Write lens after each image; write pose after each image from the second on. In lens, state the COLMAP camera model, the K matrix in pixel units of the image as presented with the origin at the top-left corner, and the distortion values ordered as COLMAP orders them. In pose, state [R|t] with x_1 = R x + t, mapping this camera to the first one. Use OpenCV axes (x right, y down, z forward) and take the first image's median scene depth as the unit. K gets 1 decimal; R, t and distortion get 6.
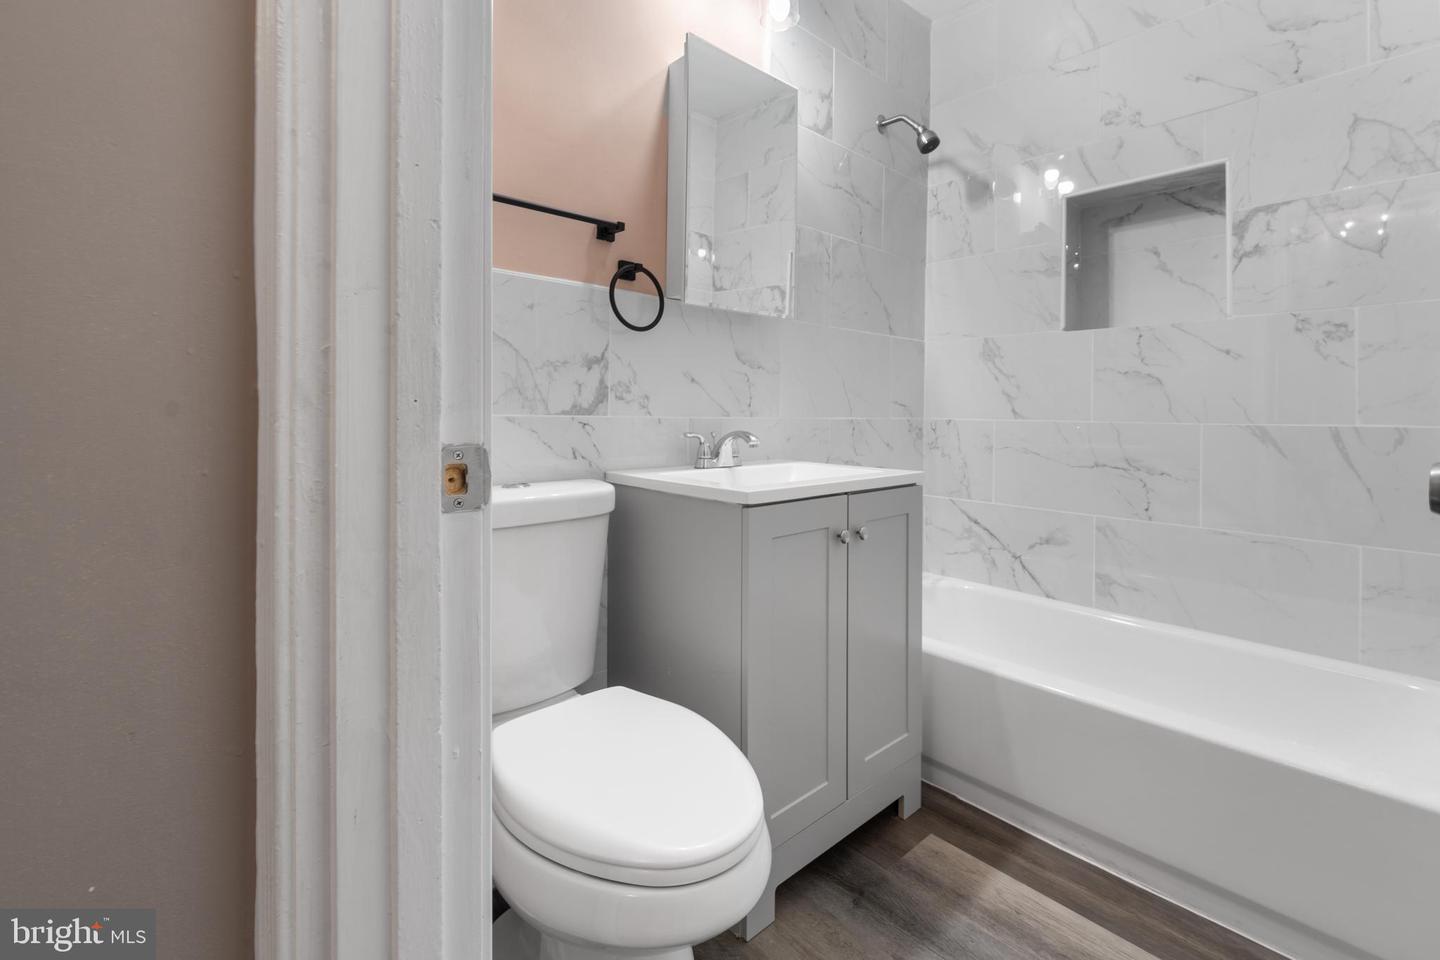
lens RADIAL K [[613.9, 0, 722.9], [0, 613.9, 415.8], [0, 0, 1]] dist [-0.006466, 0.001597]
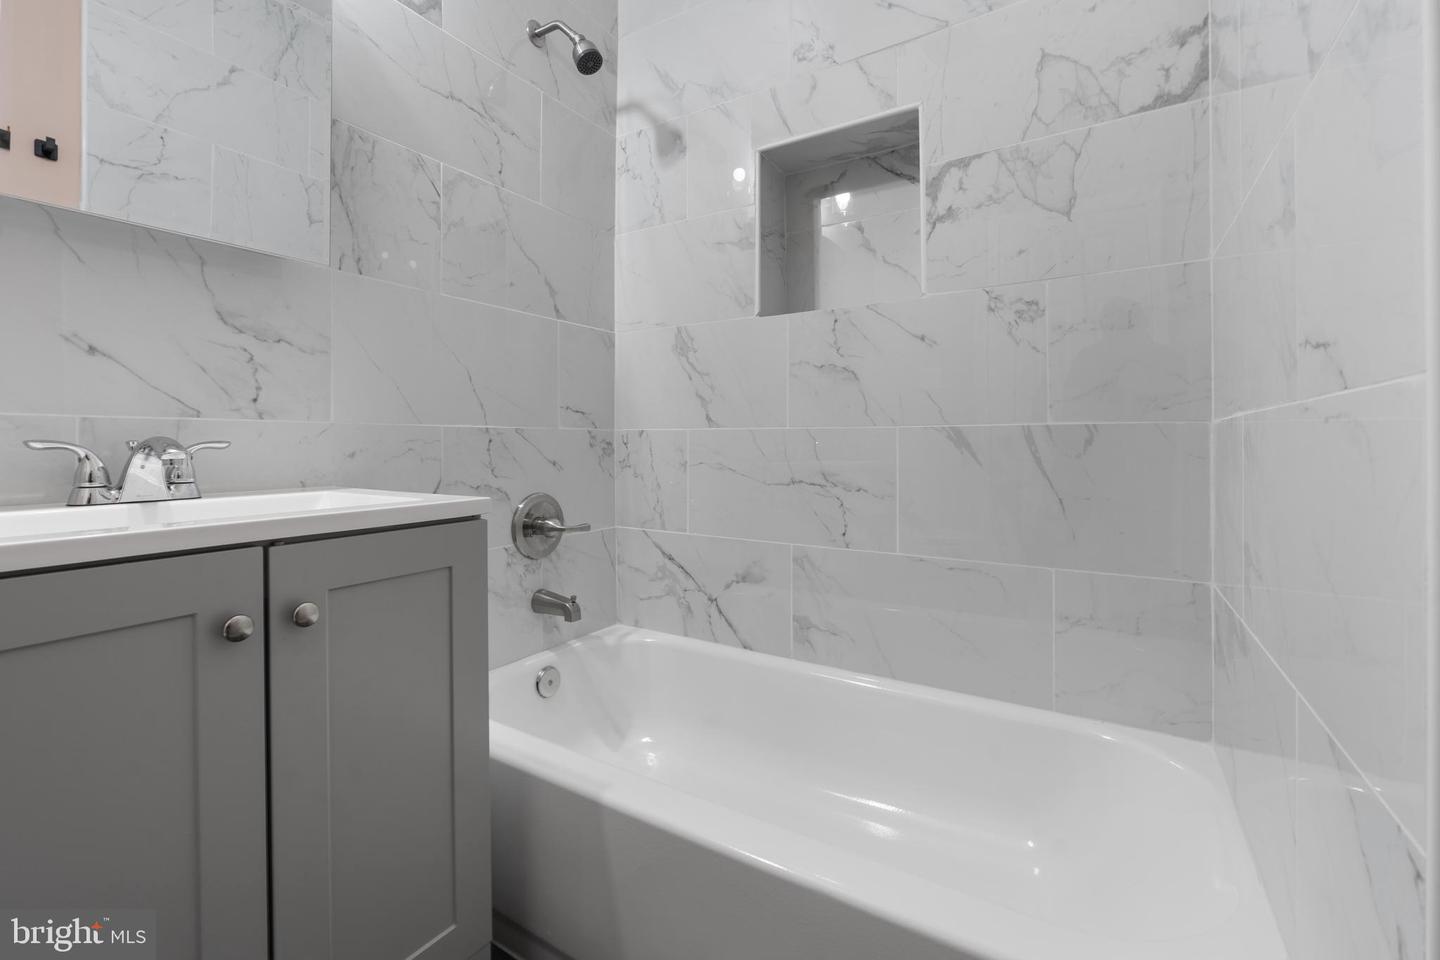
lens RADIAL K [[613.9, 0, 713.4], [0, 613.9, 445.7], [0, 0, 1]] dist [-0.006466, 0.001597]
pose [[0.960616, -0.012388, 0.277602, 0.290723], [0.011991, 0.999923, 0.003130, 0.030069], [-0.277619, 0.000322, 0.960691, 0.257212]]
